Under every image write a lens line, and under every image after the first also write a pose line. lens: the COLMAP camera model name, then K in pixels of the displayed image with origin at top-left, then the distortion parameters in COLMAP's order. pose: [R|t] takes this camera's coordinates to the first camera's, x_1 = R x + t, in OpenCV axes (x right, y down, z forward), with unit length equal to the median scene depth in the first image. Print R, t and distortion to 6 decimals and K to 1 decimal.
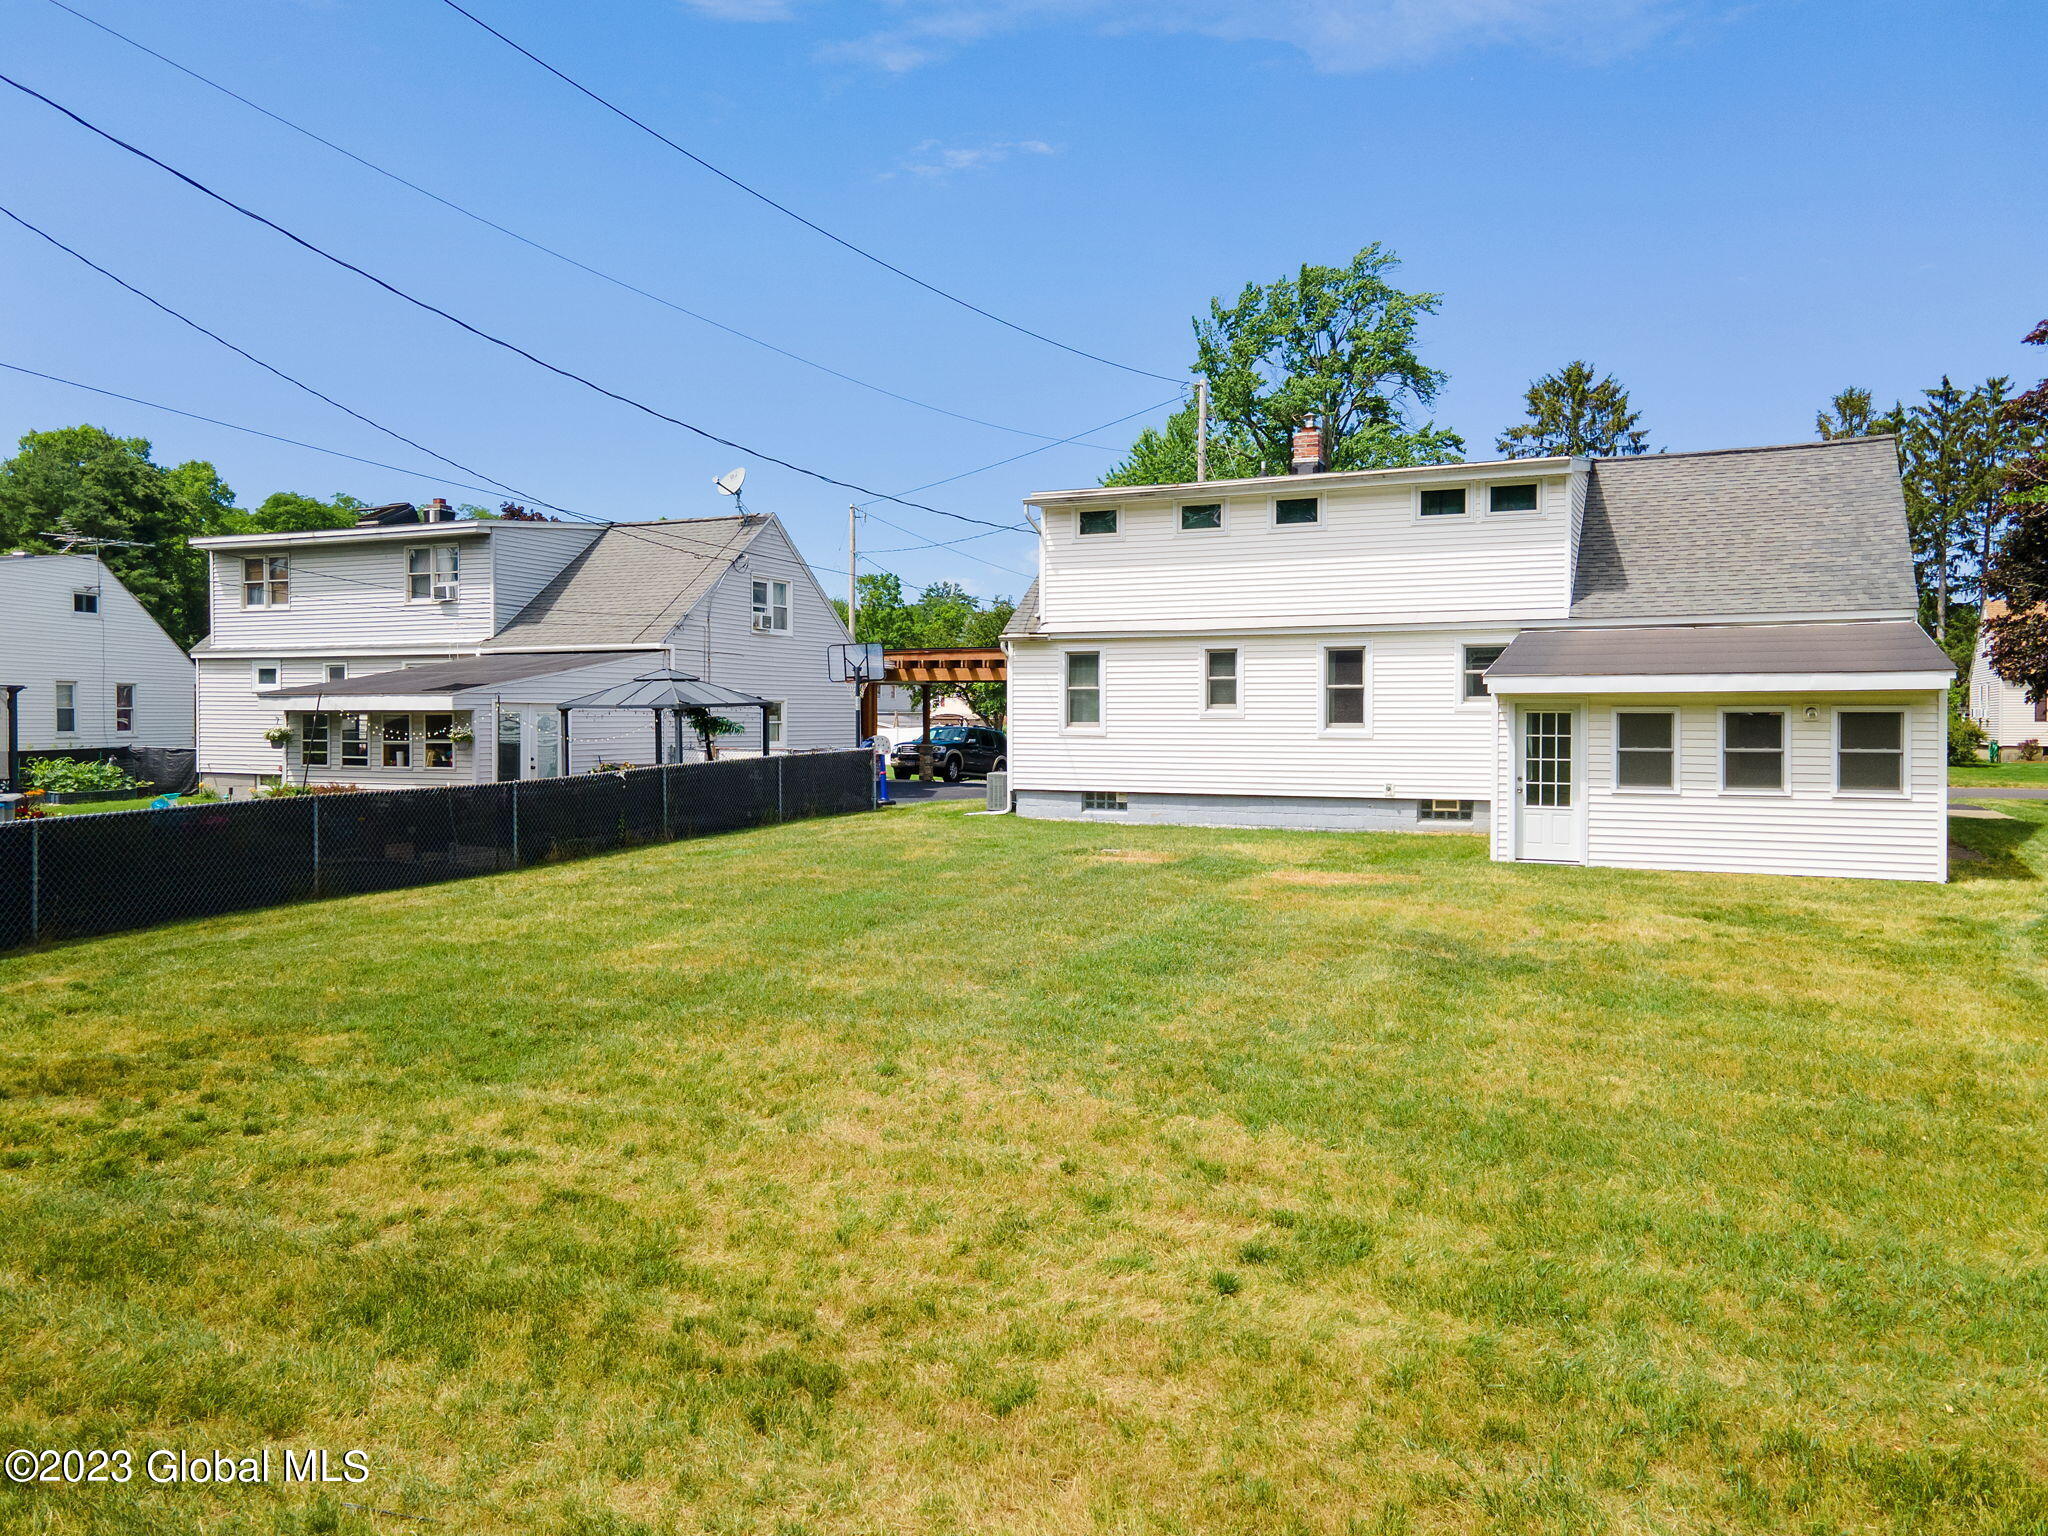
lens RADIAL K [[1480.8, 0, 1024.1], [0, 1480.8, 726.6], [0, 0, 1]] dist [0.025179, 0.000839]
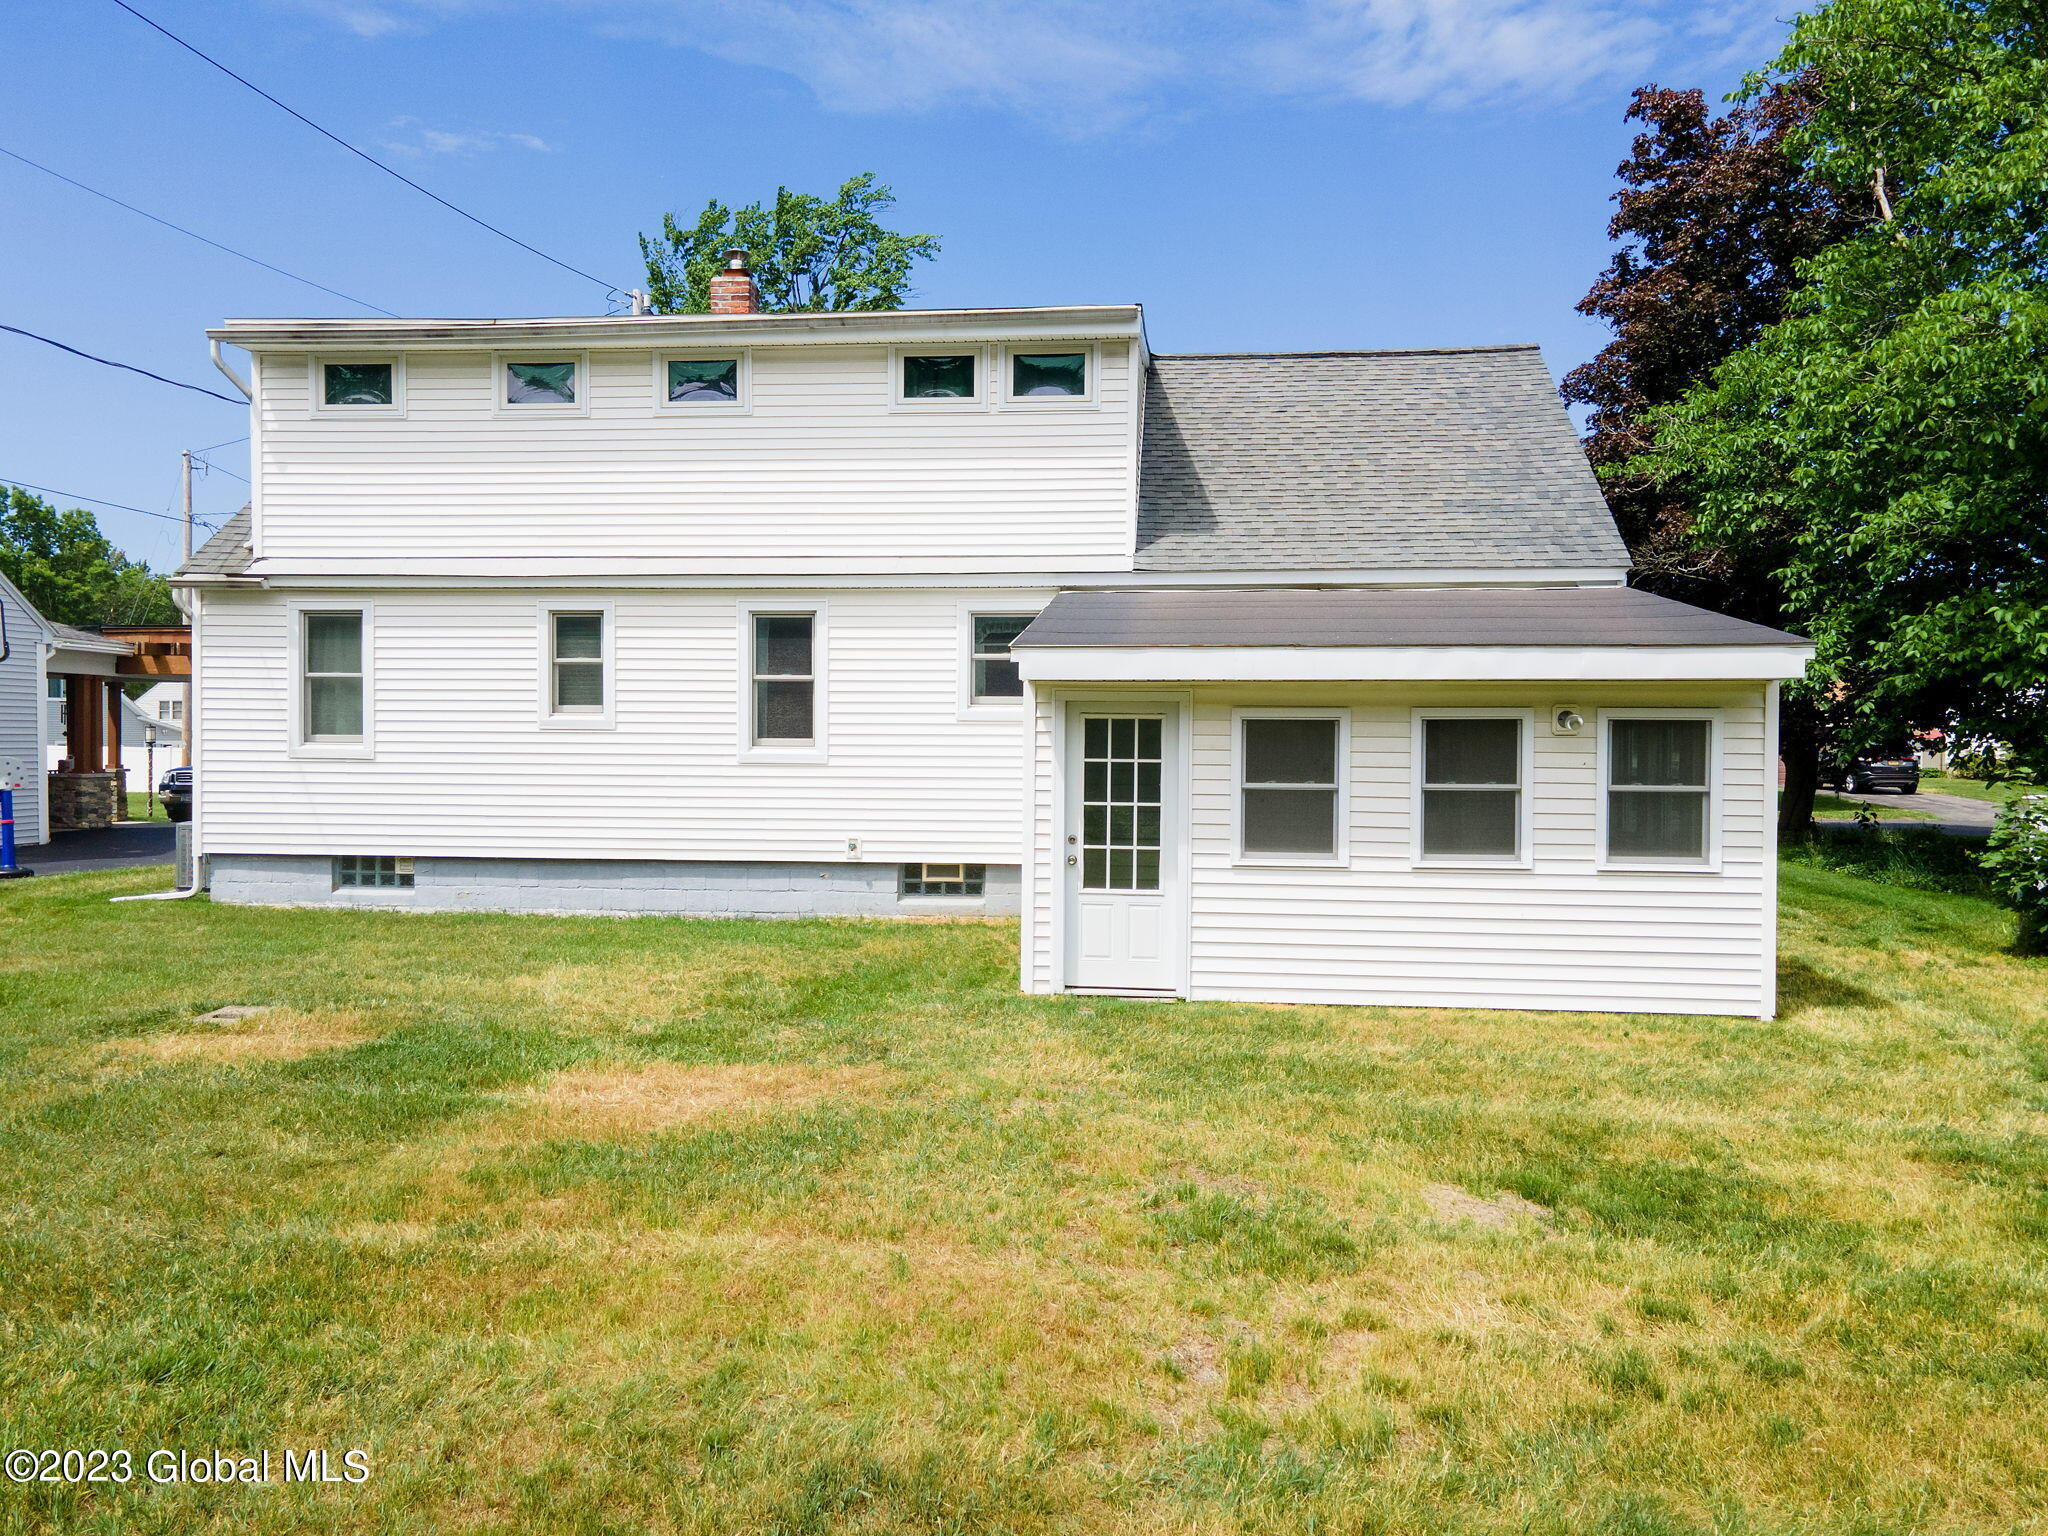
lens RADIAL K [[1484.8, 0, 1011.2], [0, 1484.8, 771.8], [0, 0, 1]] dist [0.019136, 0.033879]
pose [[0.948848, -0.000682, 0.315732, 0.115472], [-0.004008, 0.999891, 0.014206, 0.002285], [-0.315707, -0.014745, 0.948742, 0.402978]]
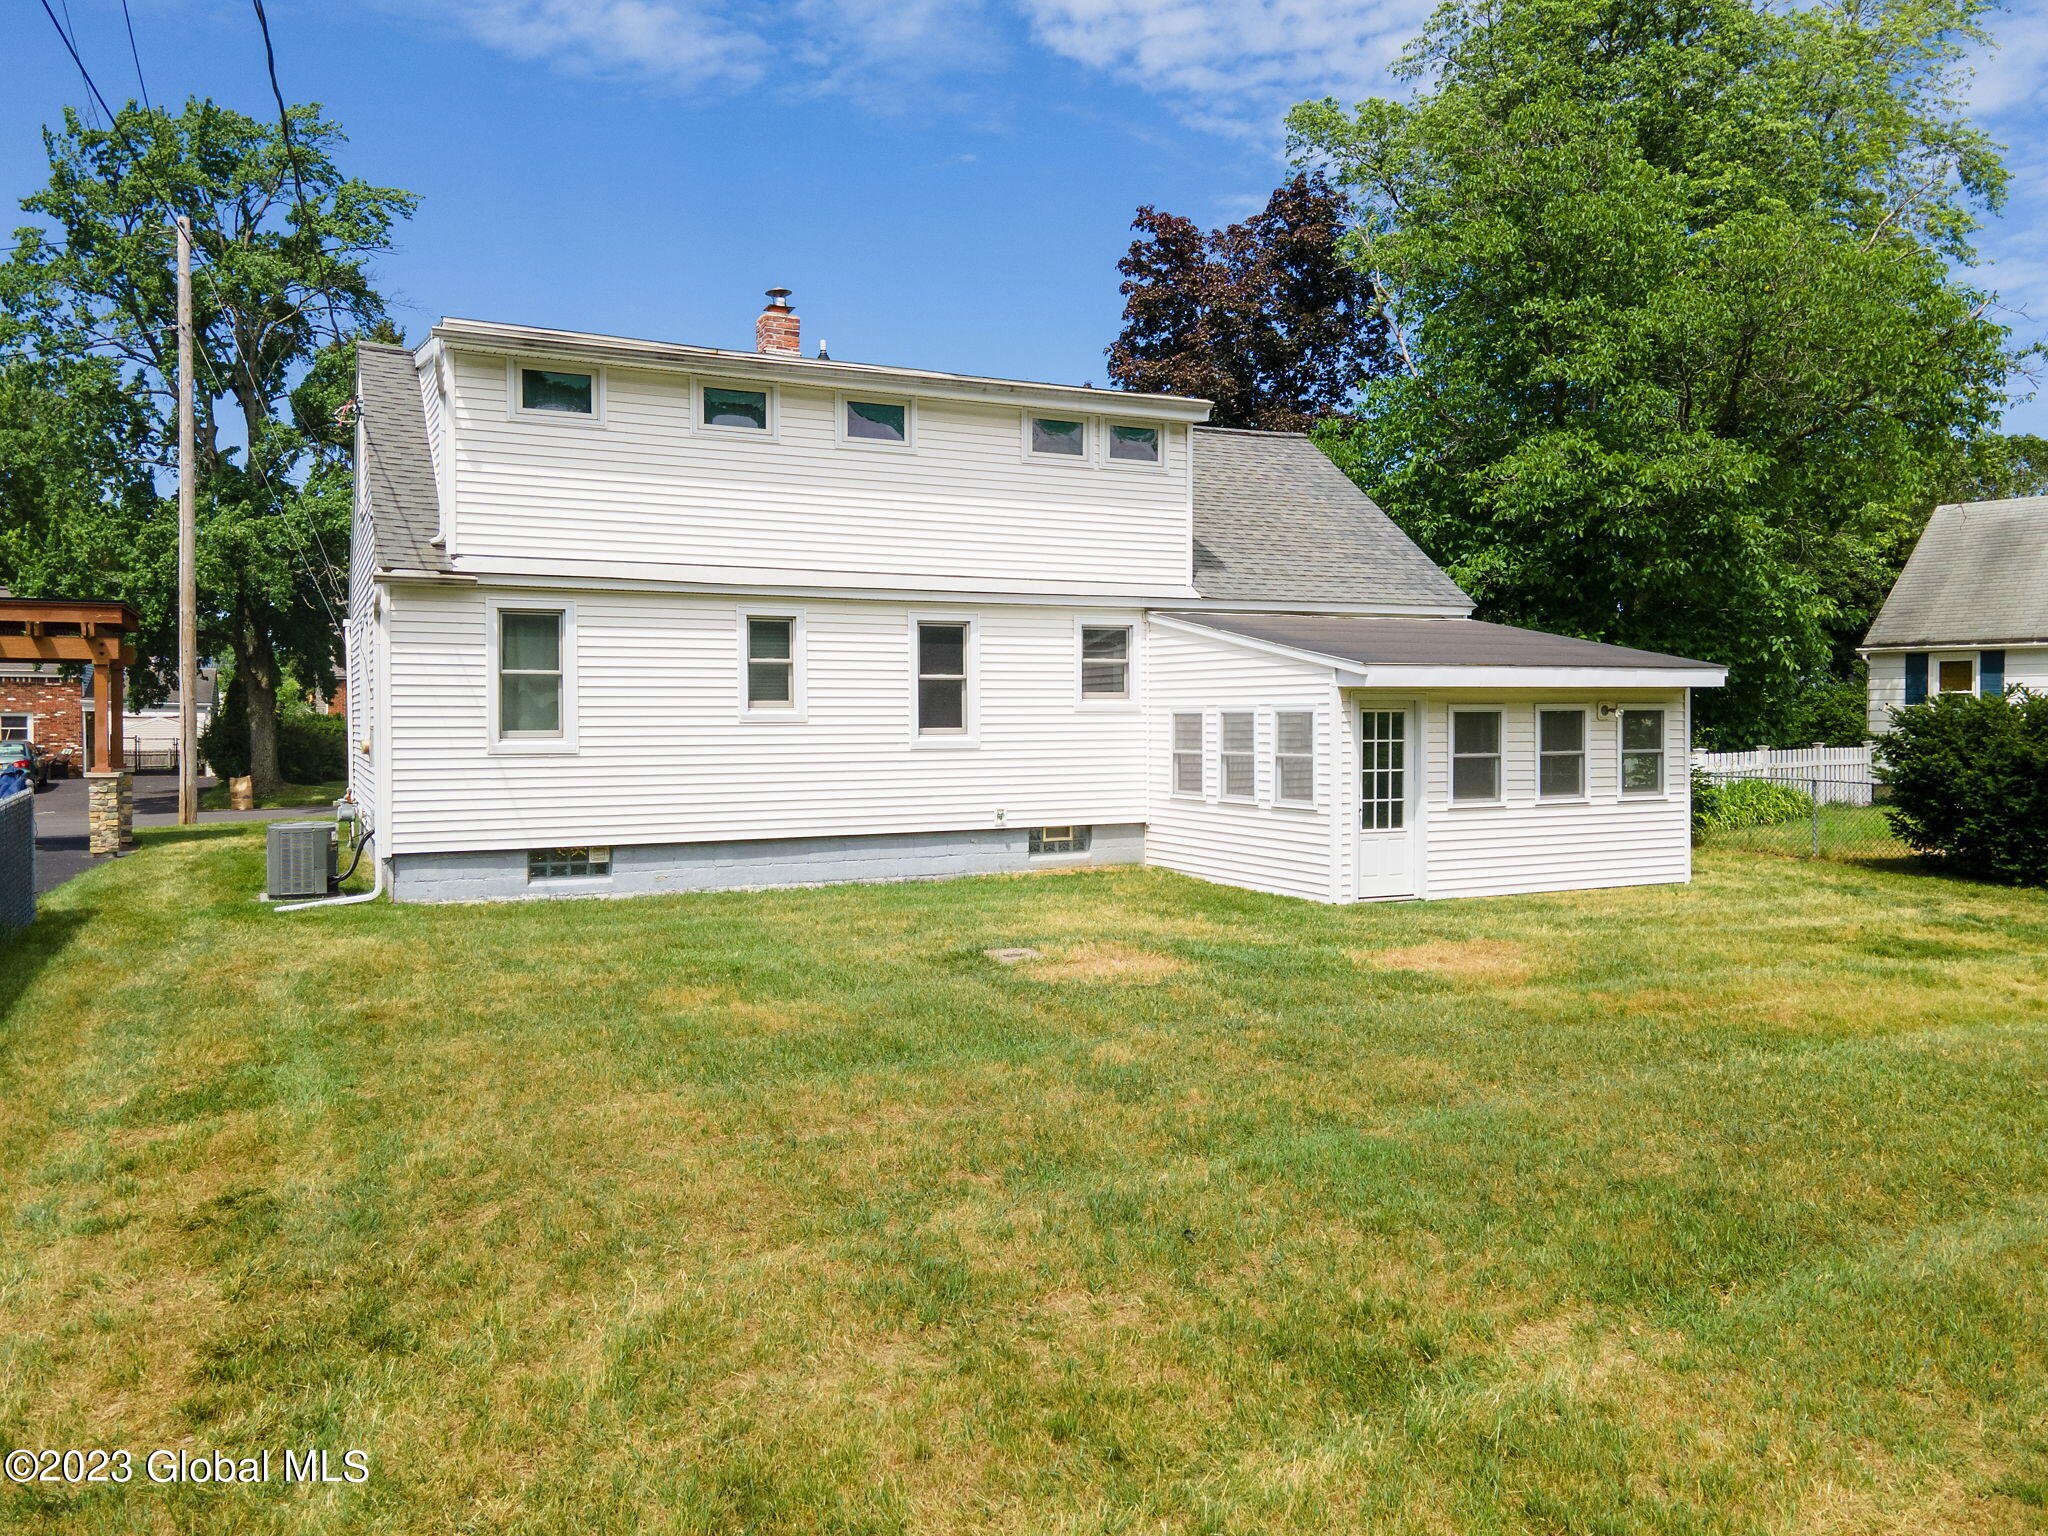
lens RADIAL K [[1495.8, 0, 1020.7], [0, 1495.8, 743.7], [0, 0, 1]] dist [0.040753, 0.005857]
pose [[0.643405, -0.016535, 0.765347, -0.316648], [0.010558, 0.999863, 0.012726, -0.003614], [-0.765453, -0.000107, 0.643492, 0.511801]]
